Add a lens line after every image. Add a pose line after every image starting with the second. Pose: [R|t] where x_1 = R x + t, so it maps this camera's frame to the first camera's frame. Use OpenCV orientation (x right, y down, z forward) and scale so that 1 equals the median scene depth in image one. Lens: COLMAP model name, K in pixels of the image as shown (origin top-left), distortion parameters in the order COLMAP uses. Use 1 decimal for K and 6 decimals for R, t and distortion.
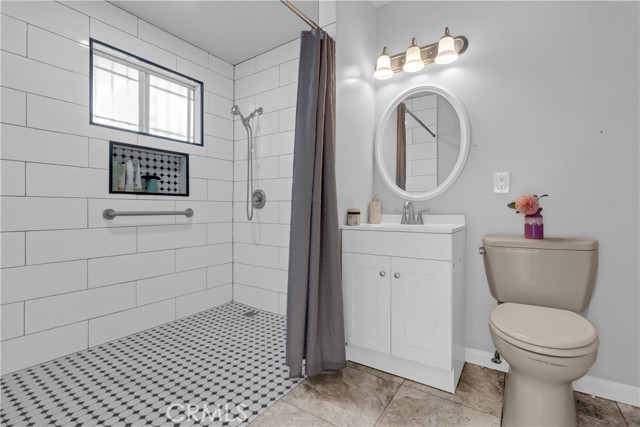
lens RADIAL K [[296.8, 0, 319.7], [0, 296.8, 210.1], [0, 0, 1]] dist [0.002006, -0.000215]
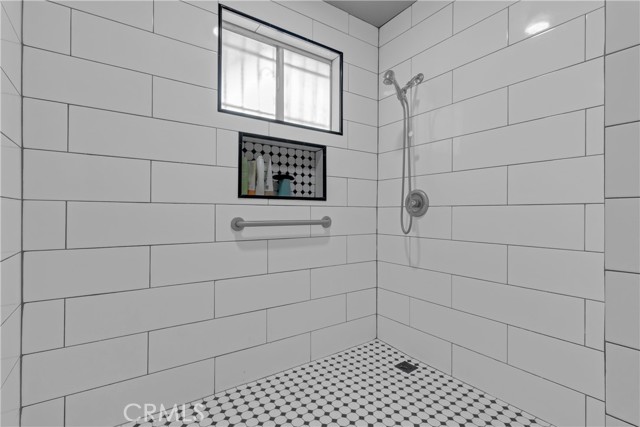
lens RADIAL K [[296.8, 0, 319.7], [0, 296.8, 210.1], [0, 0, 1]] dist [0.002006, -0.000215]
pose [[0.934025, -0.002872, -0.357196, -0.188939], [-0.002460, 0.999892, -0.014470, -0.010900], [0.357199, 0.014394, 0.933918, 0.287593]]
